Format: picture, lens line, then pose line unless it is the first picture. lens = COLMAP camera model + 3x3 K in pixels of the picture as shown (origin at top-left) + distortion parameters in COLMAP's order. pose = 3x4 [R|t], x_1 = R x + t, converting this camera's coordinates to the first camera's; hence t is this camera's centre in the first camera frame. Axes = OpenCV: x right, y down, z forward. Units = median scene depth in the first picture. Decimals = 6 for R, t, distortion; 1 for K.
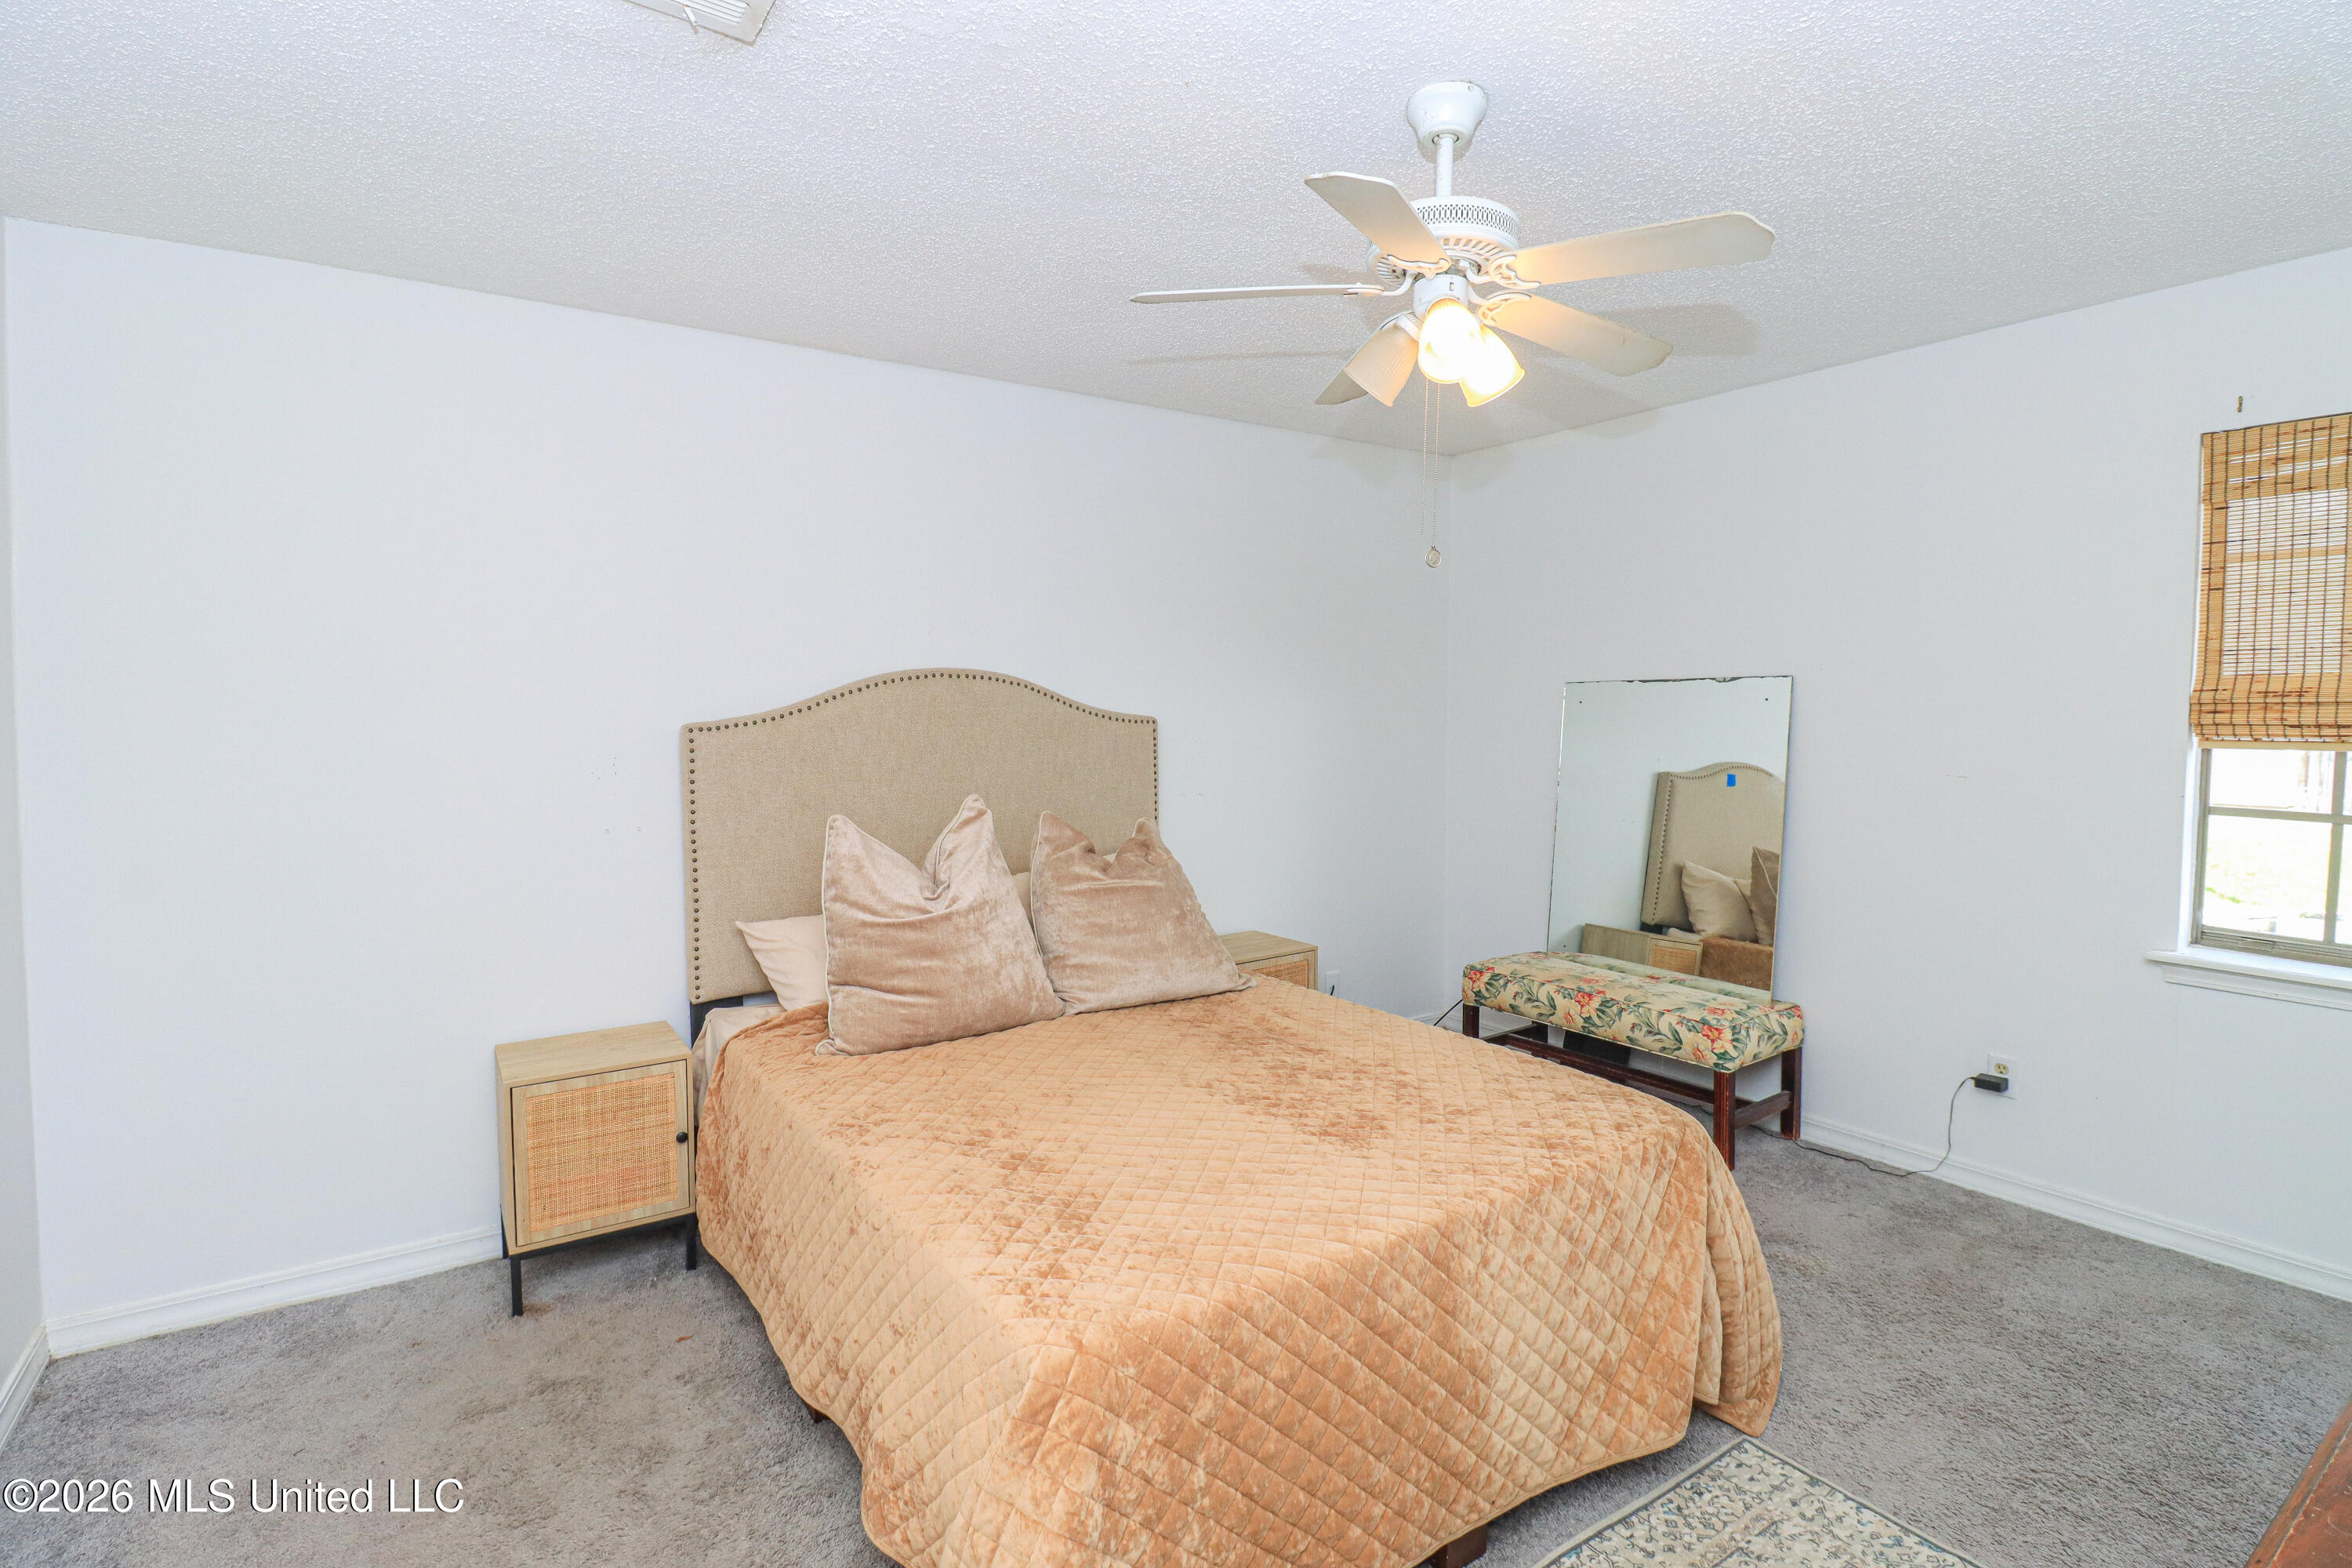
lens RADIAL K [[1126.2, 0, 1179.6], [0, 1126.2, 752.1], [0, 0, 1]] dist [0.001949, -0.012455]
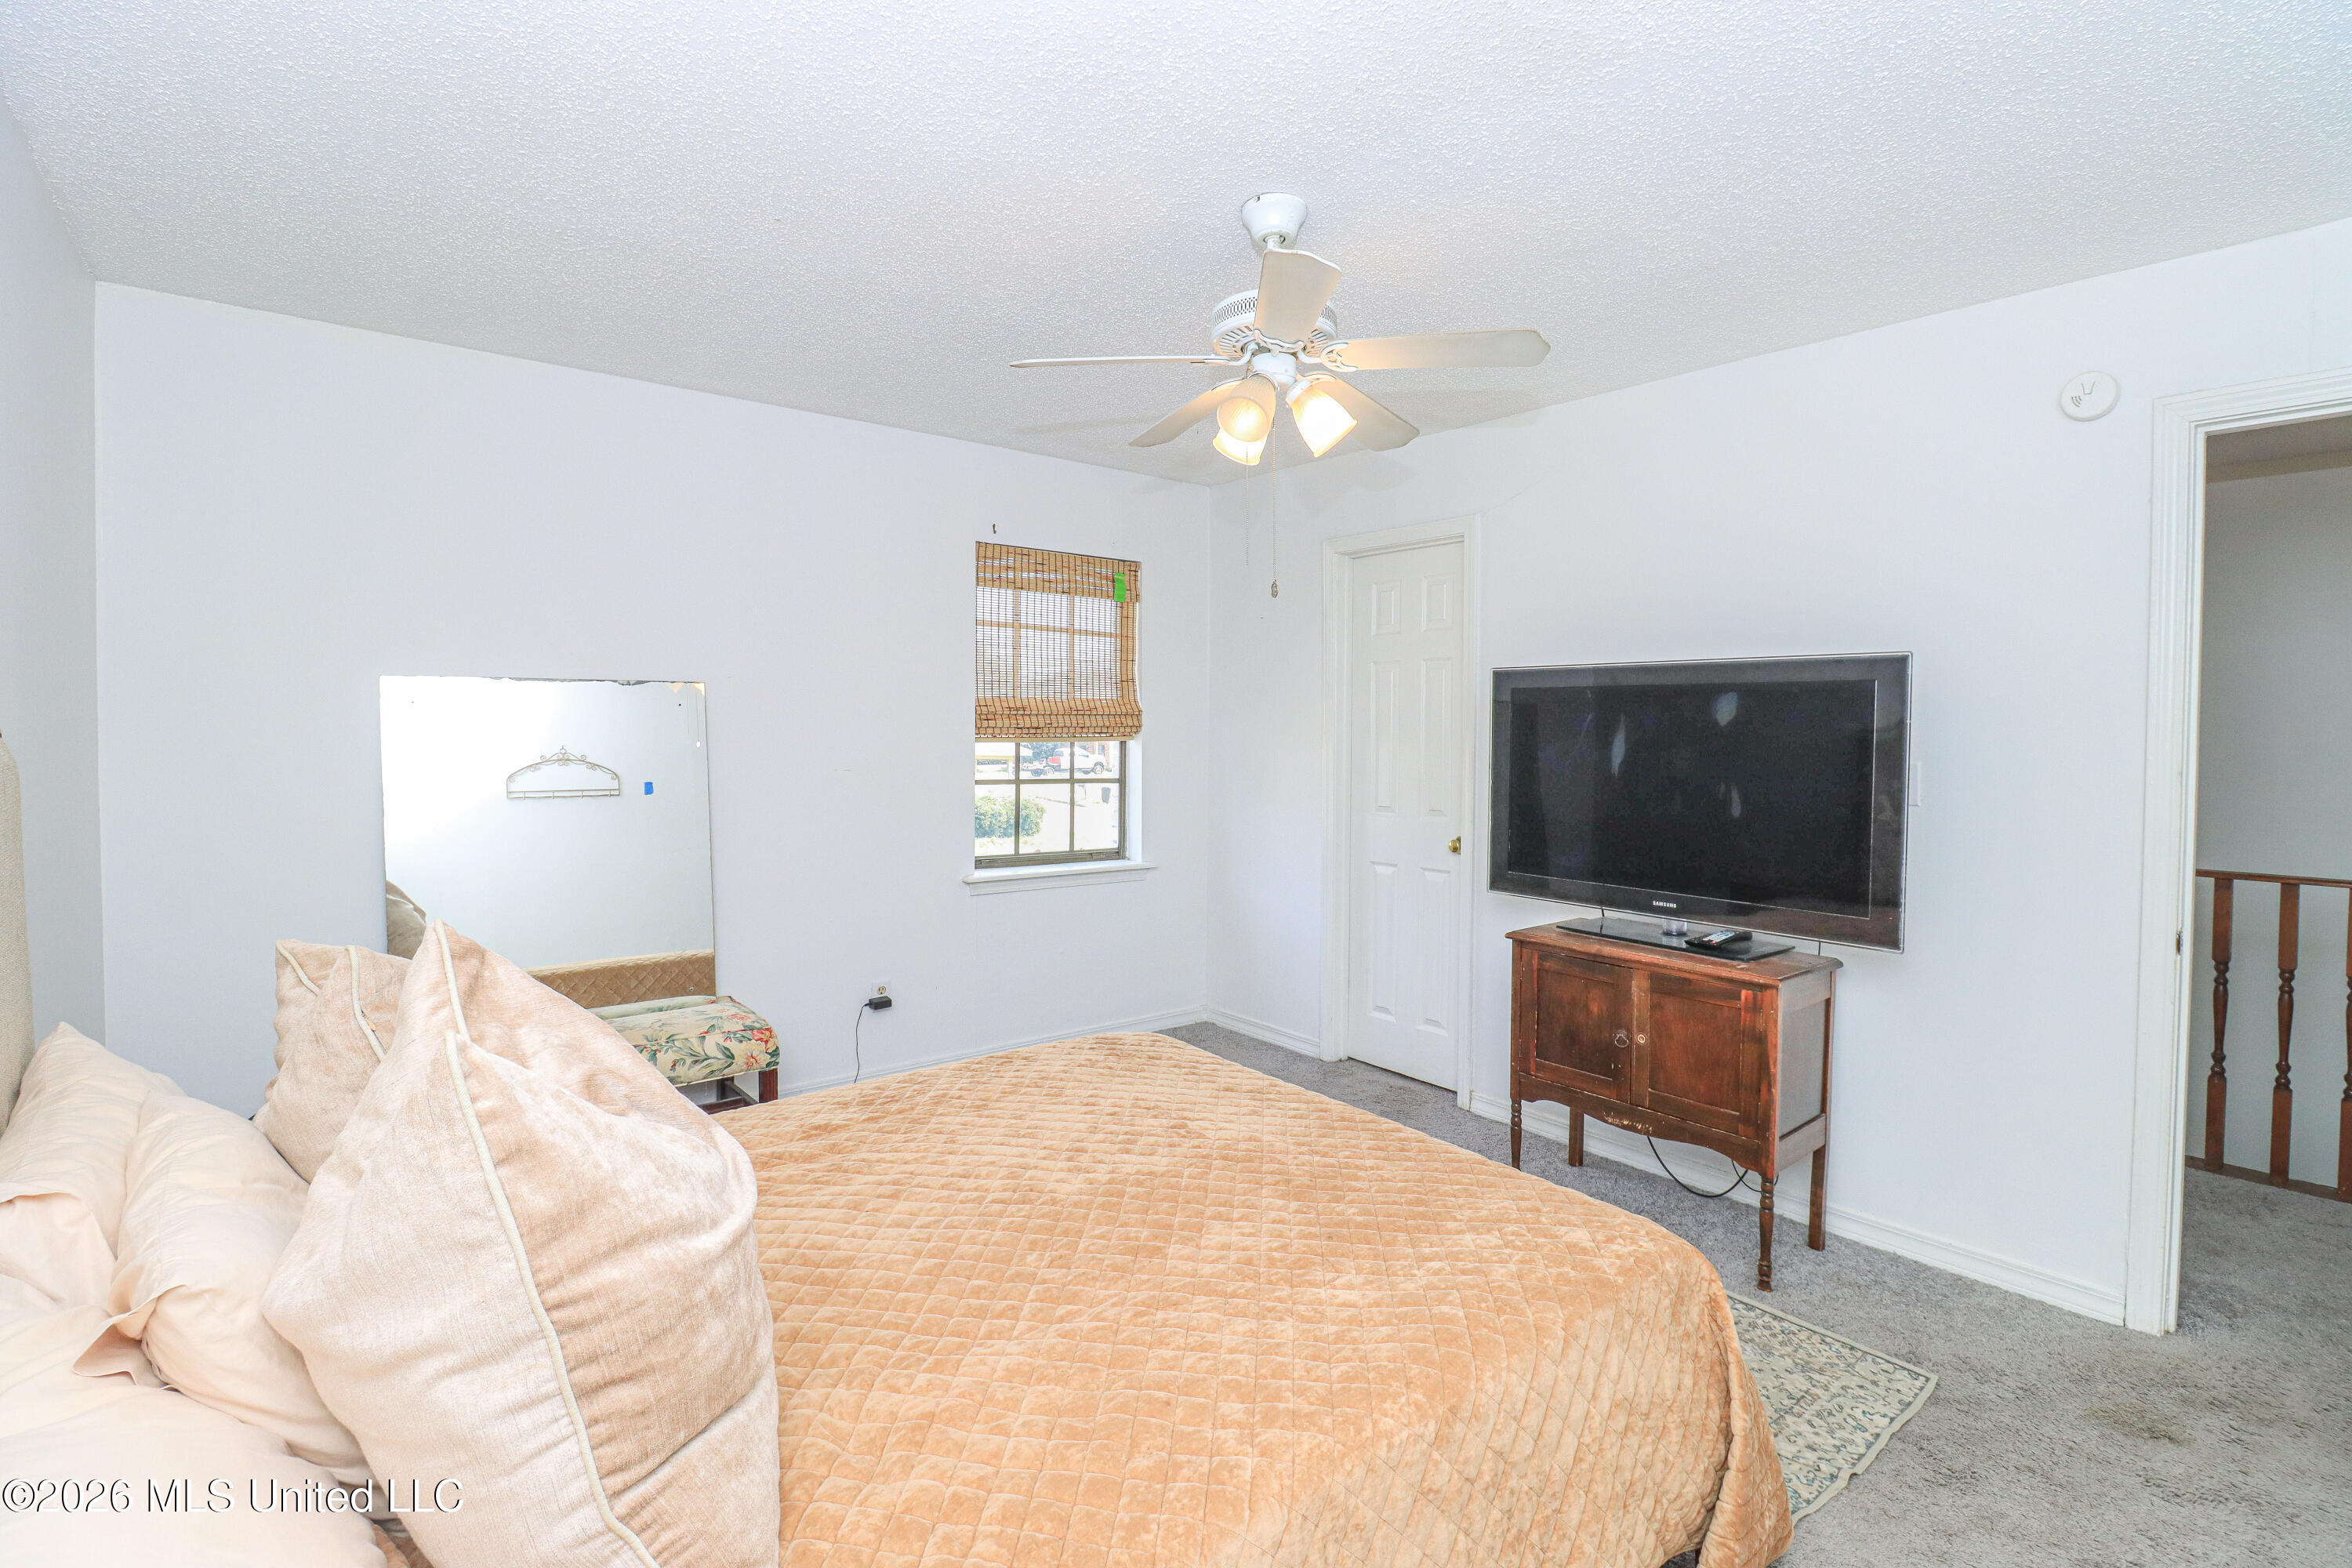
lens RADIAL K [[1108.9, 0, 1186.3], [0, 1108.9, 753.7], [0, 0, 1]] dist [0.001327, -0.013854]
pose [[-0.074776, -0.032165, 0.996681, -0.667038], [0.023414, 0.999147, 0.034002, -0.035455], [-0.996925, 0.025879, -0.073959, 0.842938]]
